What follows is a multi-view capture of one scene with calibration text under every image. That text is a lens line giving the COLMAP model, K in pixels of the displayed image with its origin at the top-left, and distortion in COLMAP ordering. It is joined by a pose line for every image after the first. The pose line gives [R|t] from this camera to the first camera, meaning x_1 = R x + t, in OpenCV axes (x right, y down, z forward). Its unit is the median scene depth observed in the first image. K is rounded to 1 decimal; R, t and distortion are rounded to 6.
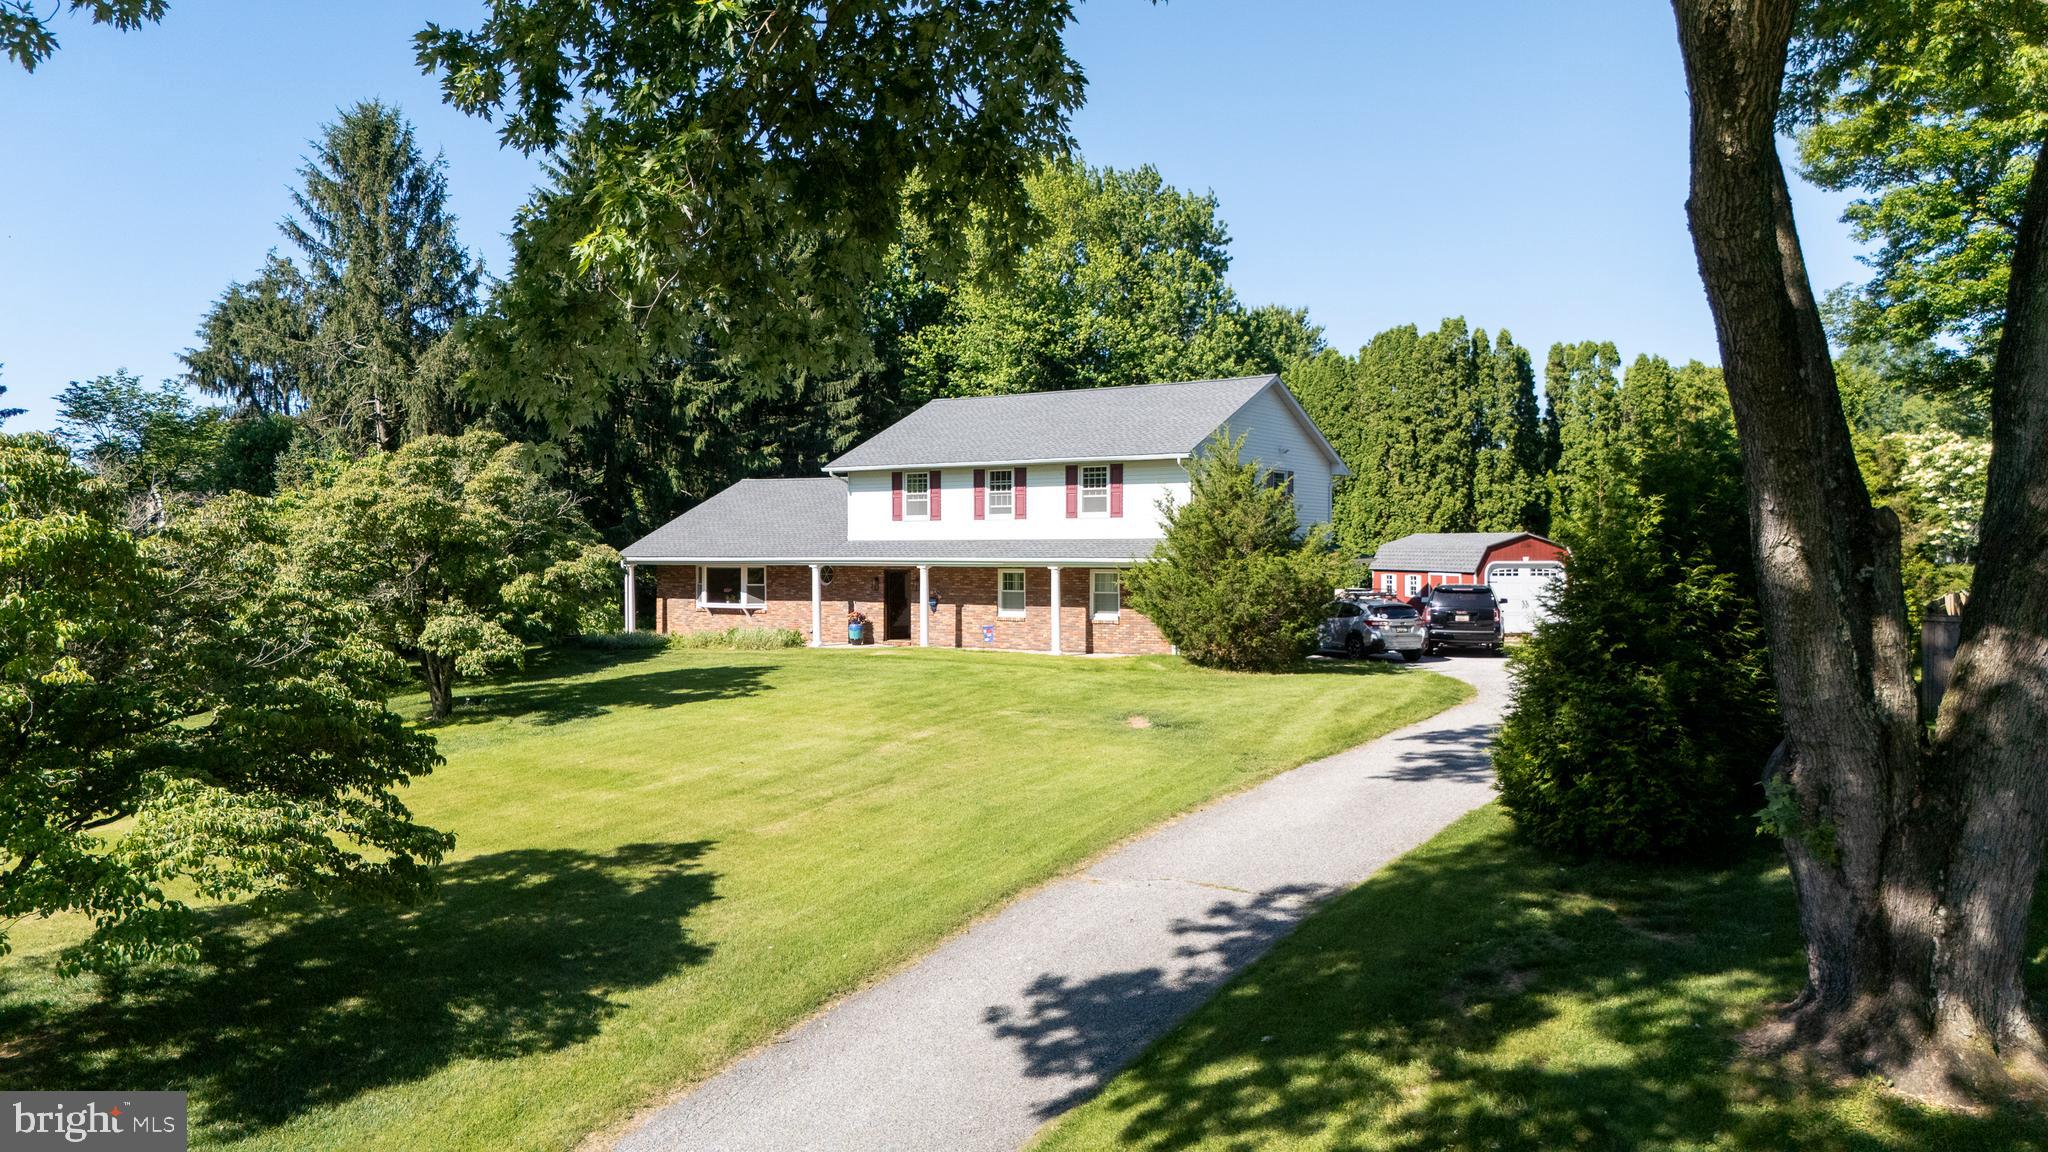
lens RADIAL K [[1515.8, 0, 1024.0], [0, 1515.8, 576.0], [0, 0, 1]] dist [0.127869, -0.150746]
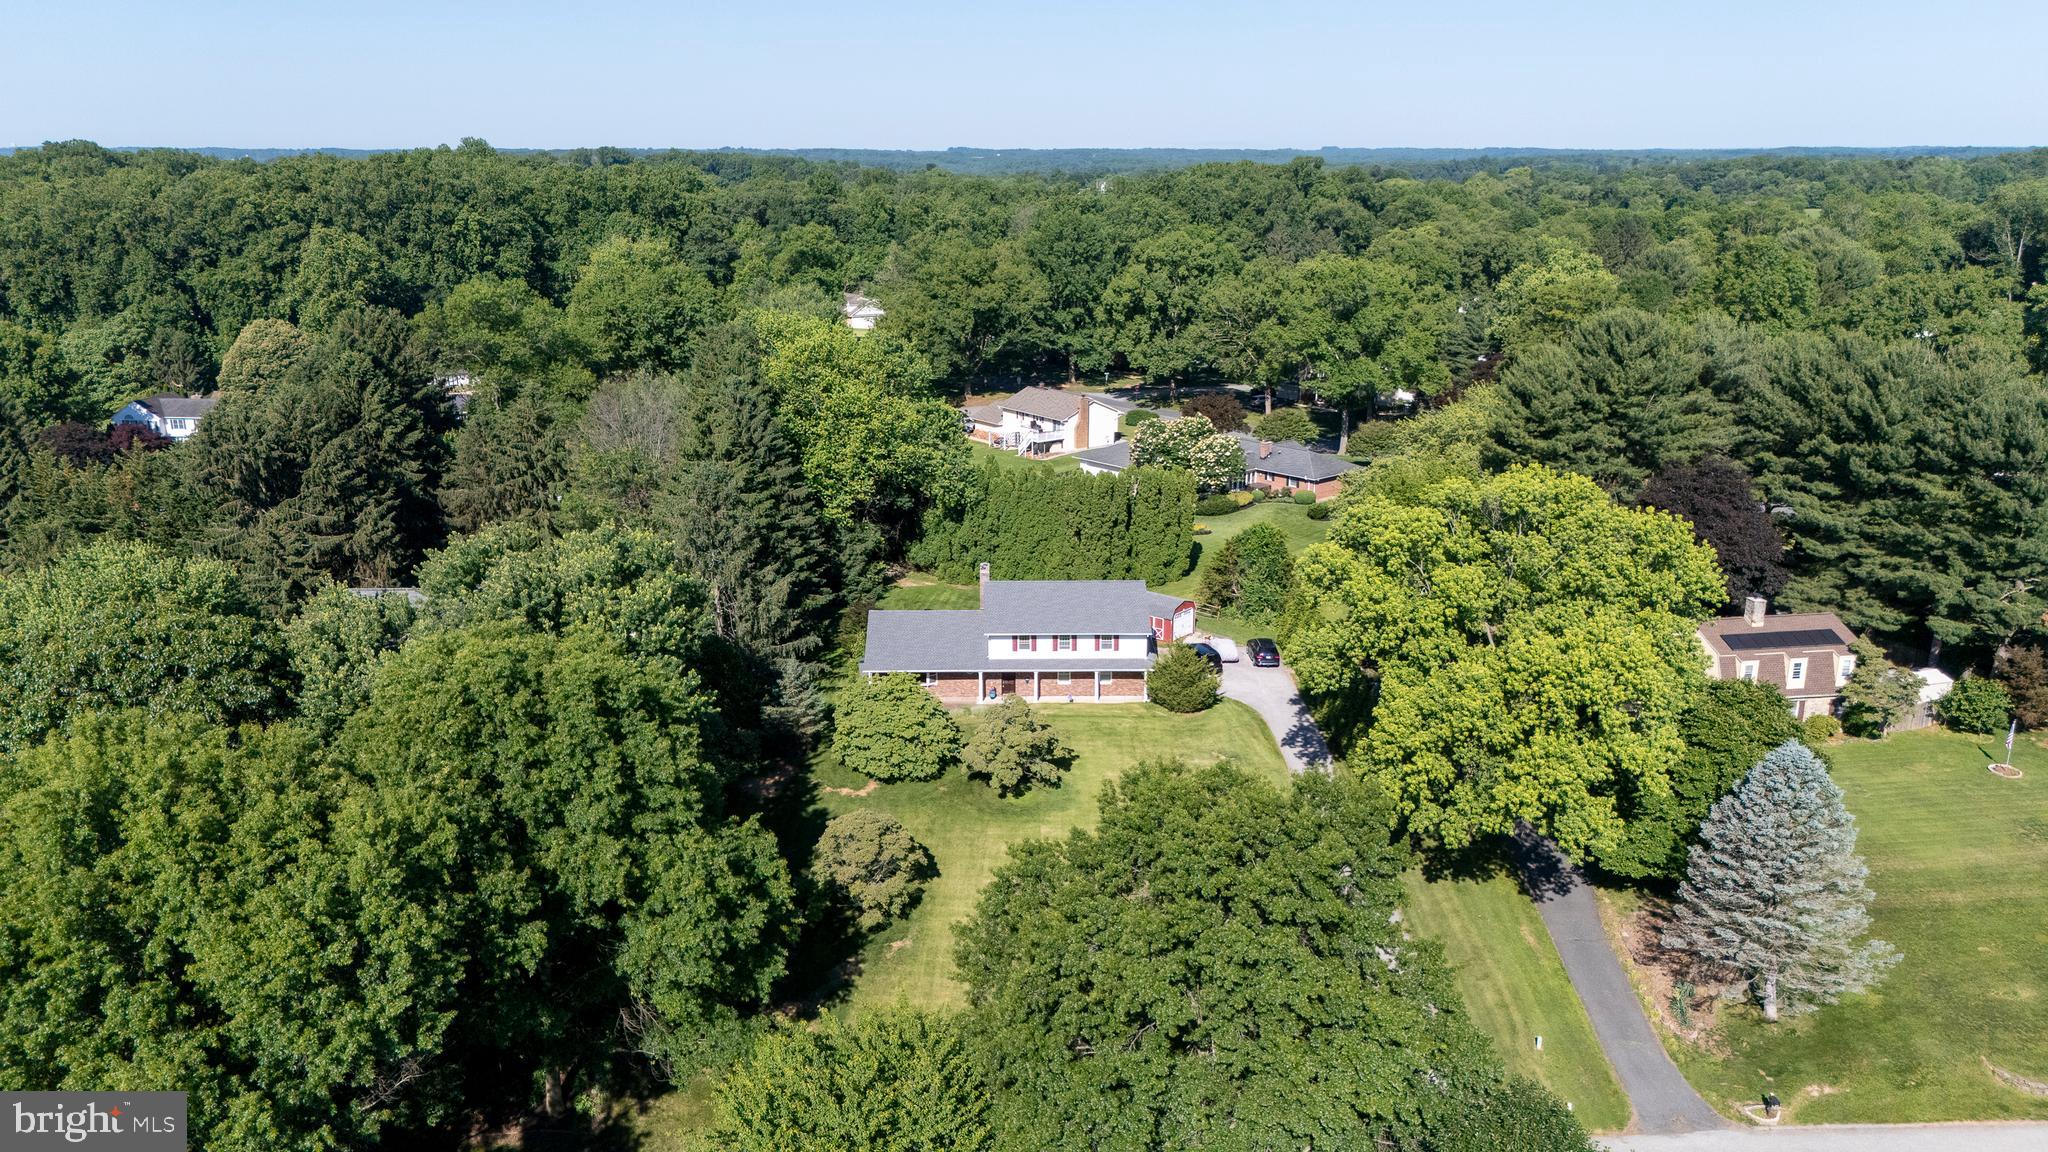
lens RADIAL K [[1515.8, 0, 1024.0], [0, 1515.8, 576.0], [0, 0, 1]] dist [0.127869, -0.150746]
pose [[0.826273, -0.152593, 0.542206, -1.485875], [0.012035, 0.967169, 0.253850, -0.835040], [-0.563141, -0.203224, 0.800982, -1.038738]]
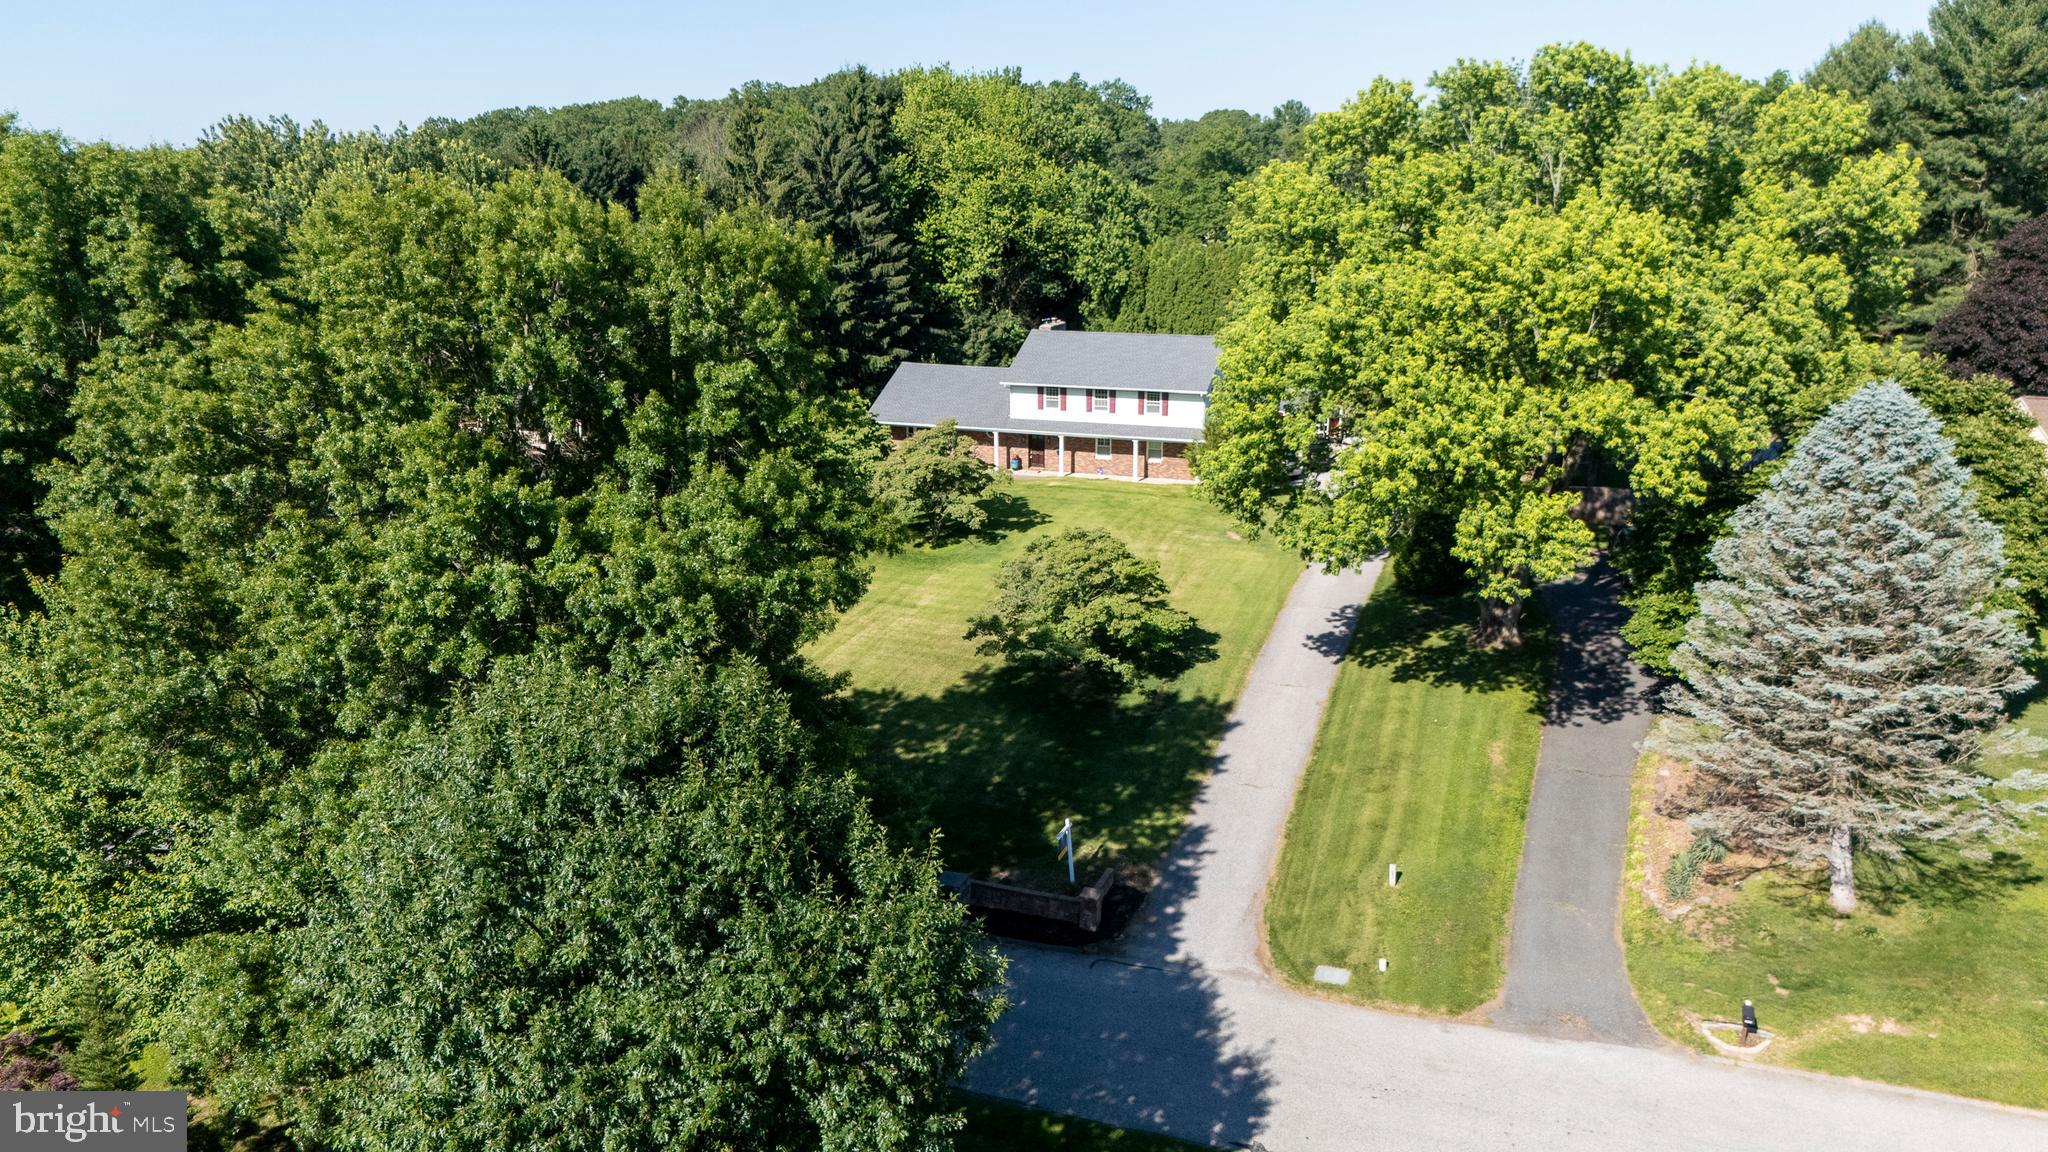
lens RADIAL K [[1515.8, 0, 1024.0], [0, 1515.8, 576.0], [0, 0, 1]] dist [0.127869, -0.150746]
pose [[0.971810, -0.064942, 0.226647, -0.600727], [0.007375, 0.969219, 0.246090, -0.331979], [-0.235652, -0.237481, 0.942375, -0.968533]]
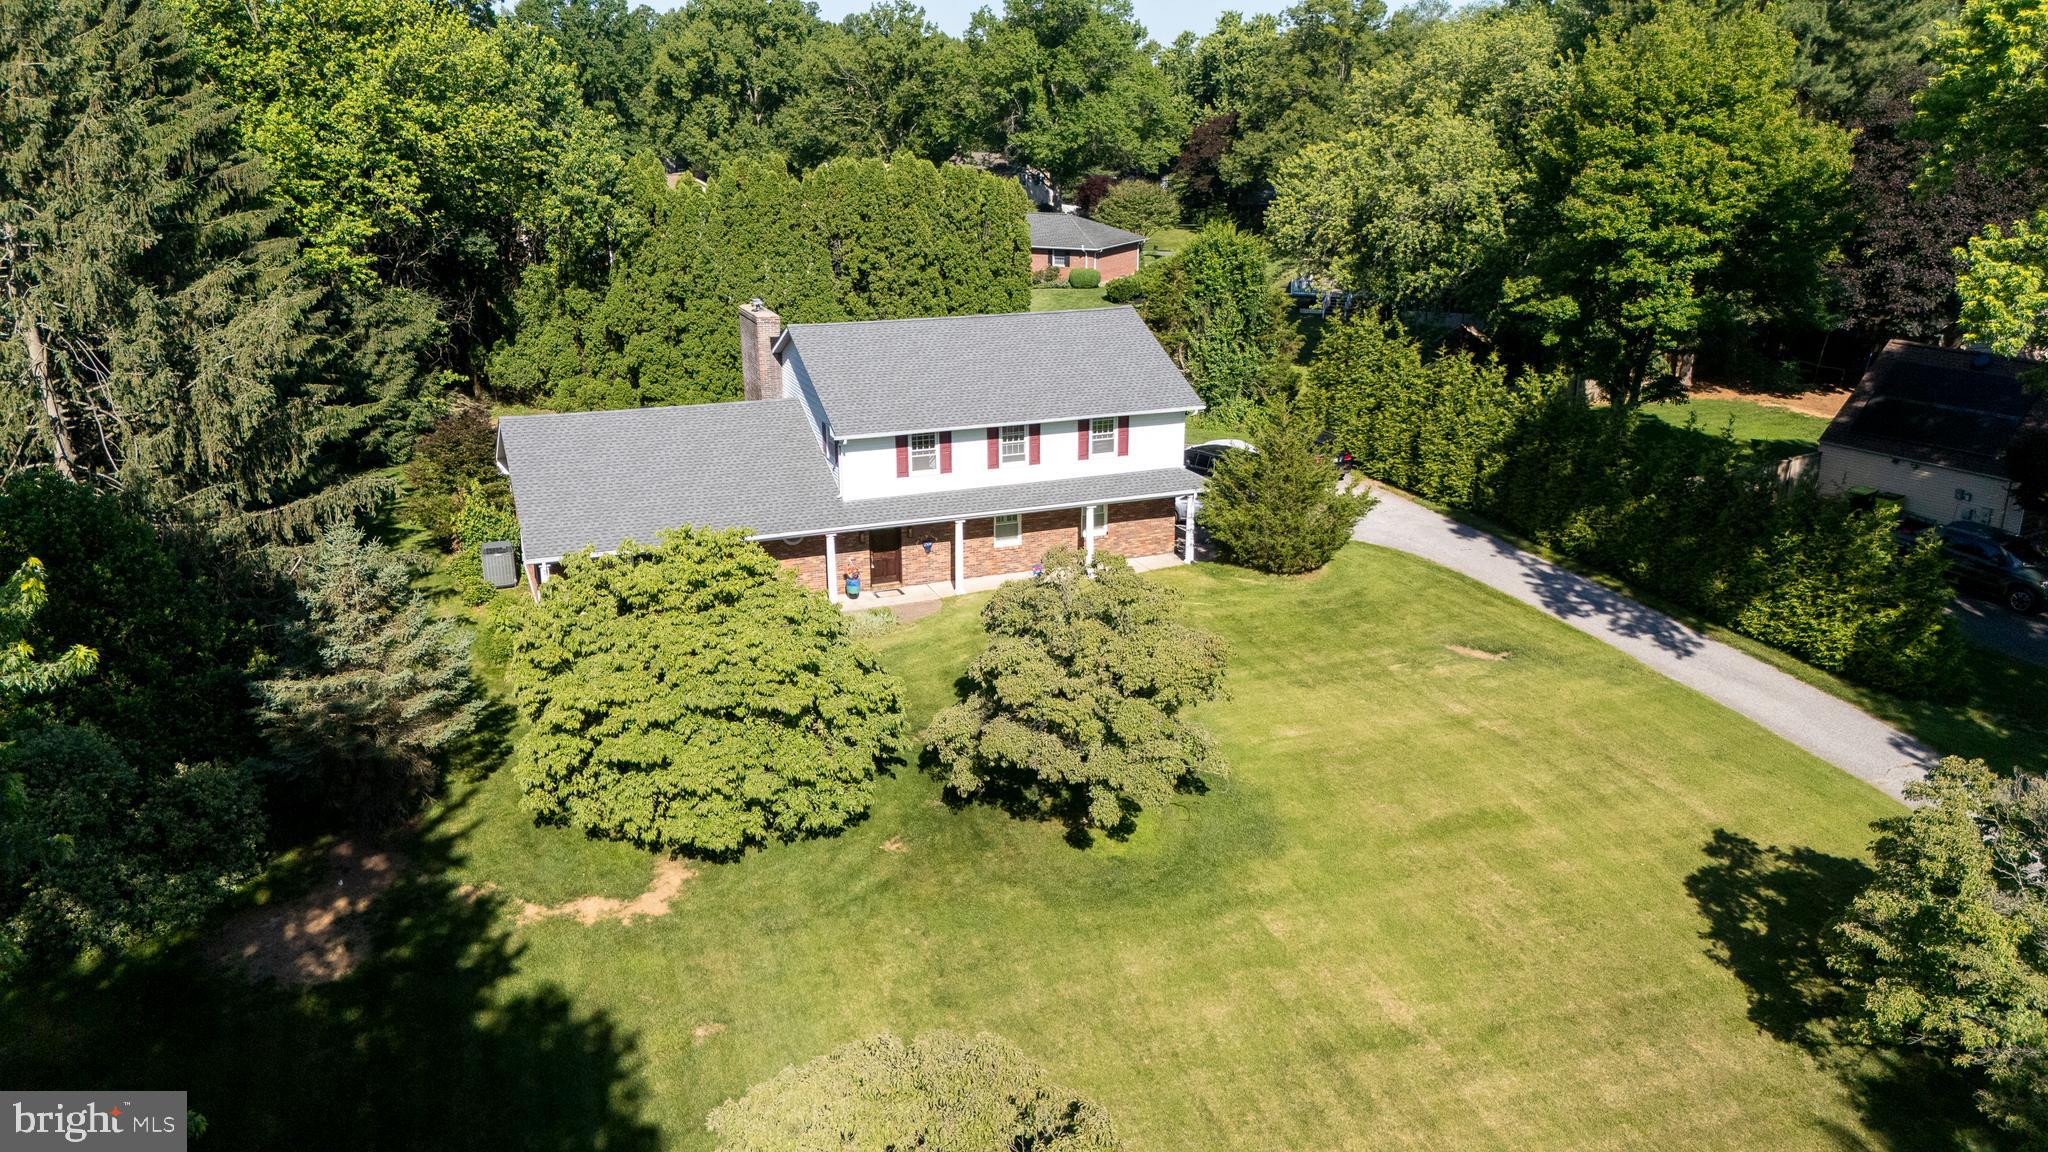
lens RADIAL K [[1515.8, 0, 1024.0], [0, 1515.8, 576.0], [0, 0, 1]] dist [0.127869, -0.150746]
pose [[0.572751, -0.254026, 0.779377, -0.913863], [0.017706, 0.954385, 0.298054, -0.296524], [-0.819538, -0.156911, 0.551122, 0.367102]]
